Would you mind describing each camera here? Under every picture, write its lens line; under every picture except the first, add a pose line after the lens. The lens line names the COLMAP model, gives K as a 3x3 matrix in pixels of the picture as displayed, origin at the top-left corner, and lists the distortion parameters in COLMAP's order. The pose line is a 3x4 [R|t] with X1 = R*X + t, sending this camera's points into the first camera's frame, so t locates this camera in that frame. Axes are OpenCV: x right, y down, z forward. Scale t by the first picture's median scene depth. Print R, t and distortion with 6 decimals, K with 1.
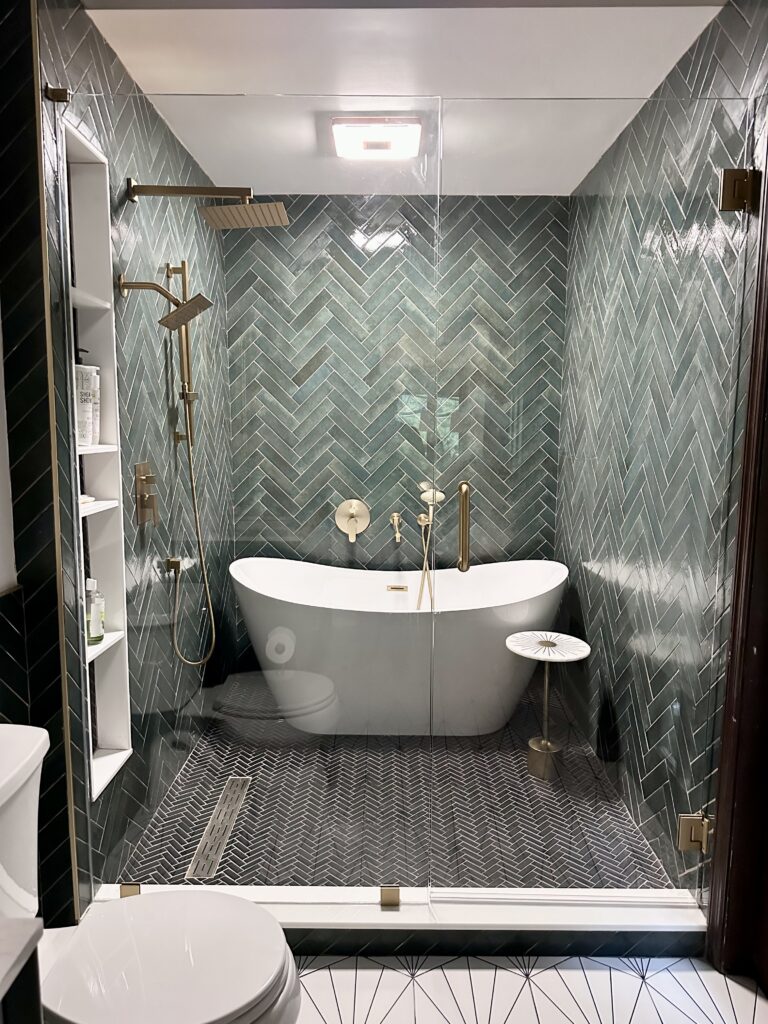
lens RADIAL K [[714.8, 0, 382.1], [0, 714.8, 513.3], [0, 0, 1]] dist [0.047986, -0.046579]
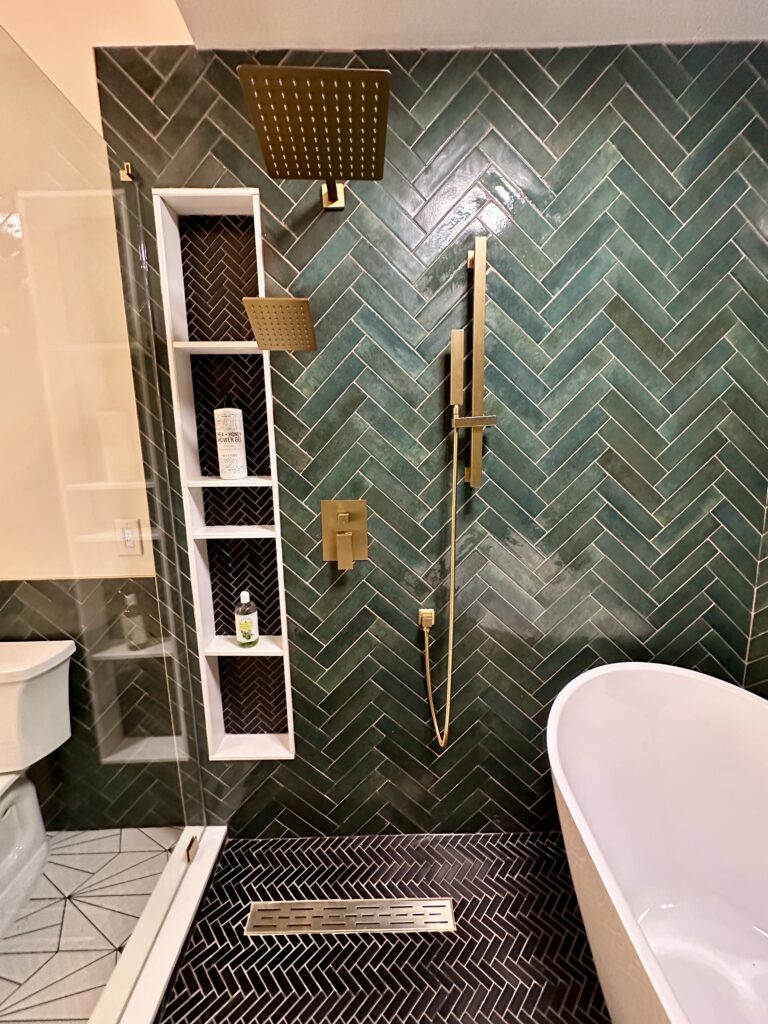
lens RADIAL K [[408.1, 0, 383.7], [0, 408.1, 508.6], [0, 0, 1]] dist [-0.002903, 0.000577]
pose [[0.015640, 0.157057, -0.987466, 0.131094], [-0.115312, 0.981280, 0.154247, -0.095299], [0.993206, 0.111454, 0.033458, 0.674859]]
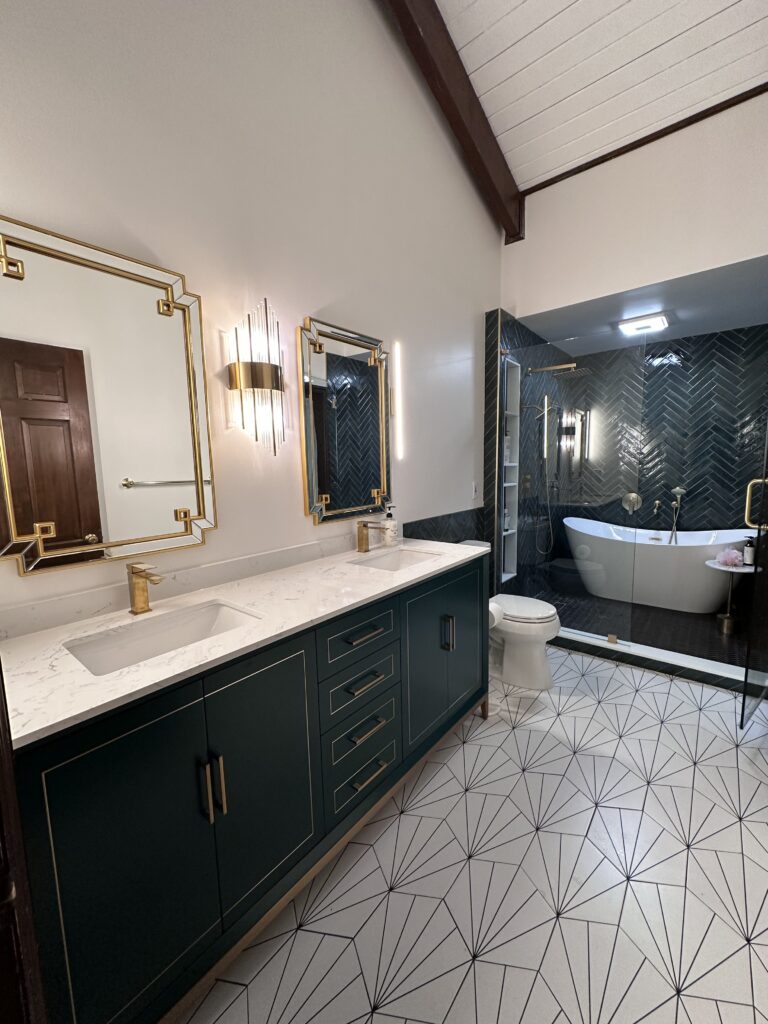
lens RADIAL K [[408.1, 0, 383.5], [0, 408.1, 512.4], [0, 0, 1]] dist [-0.002903, 0.000577]
pose [[0.773115, 0.050779, -0.632230, 0.148534], [-0.065697, 0.997840, -0.000193, 0.082669], [0.630854, 0.041685, 0.774781, -0.340754]]
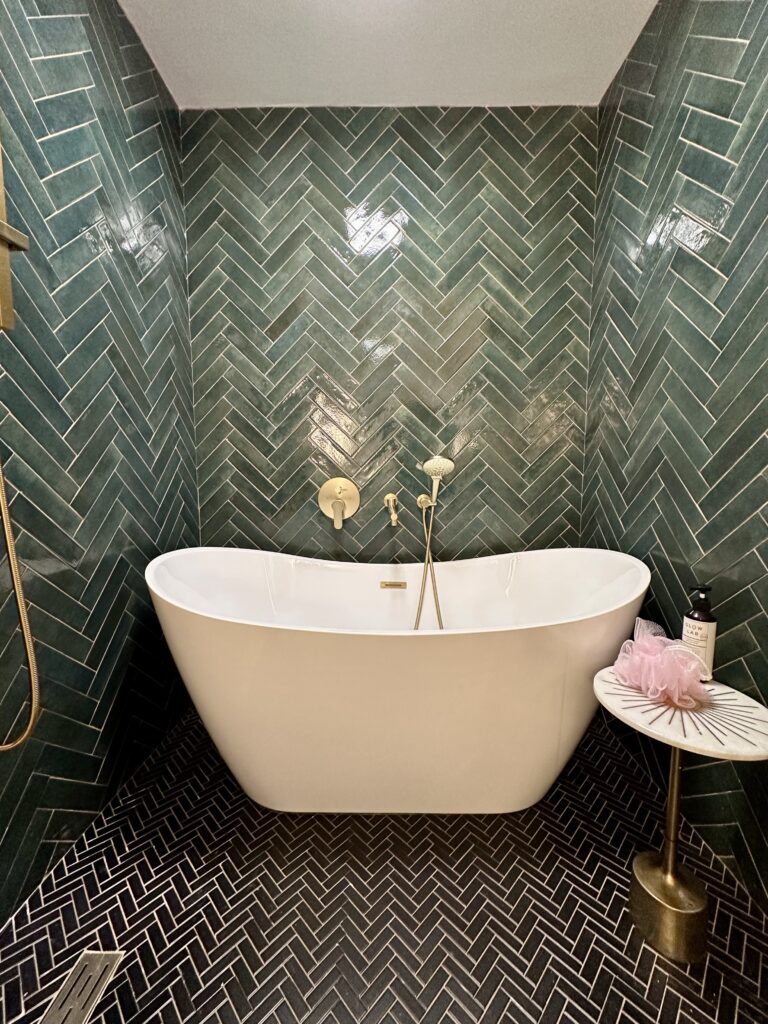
lens RADIAL K [[408.1, 0, 382.9], [0, 408.1, 509.7], [0, 0, 1]] dist [-0.002903, 0.000577]
pose [[0.999978, -0.006461, -0.001555, 0.010489], [0.006380, 0.998872, -0.047052, 0.041759], [0.001857, 0.047041, 0.998891, 0.538077]]
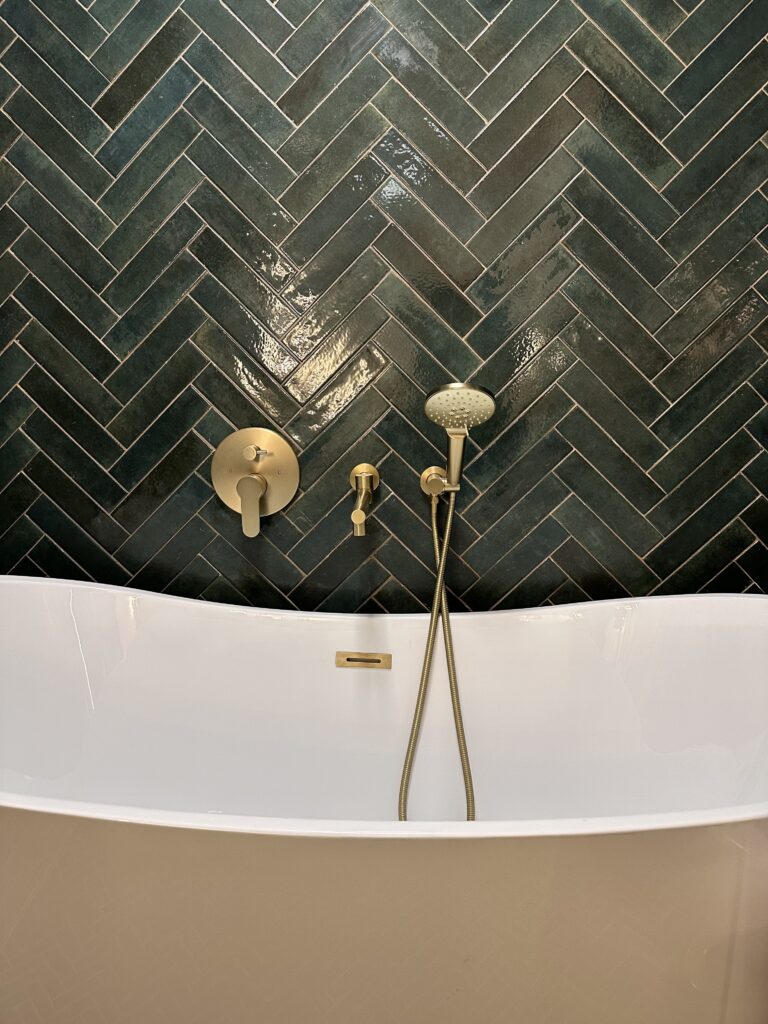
lens RADIAL K [[714.8, 0, 386.9], [0, 714.8, 503.6], [0, 0, 1]] dist [0.047986, -0.046579]
pose [[0.999016, 0.011286, -0.042897, 0.049139], [-0.012052, 0.999772, -0.017644, 0.029195], [0.042688, 0.018143, 0.998924, 0.626995]]
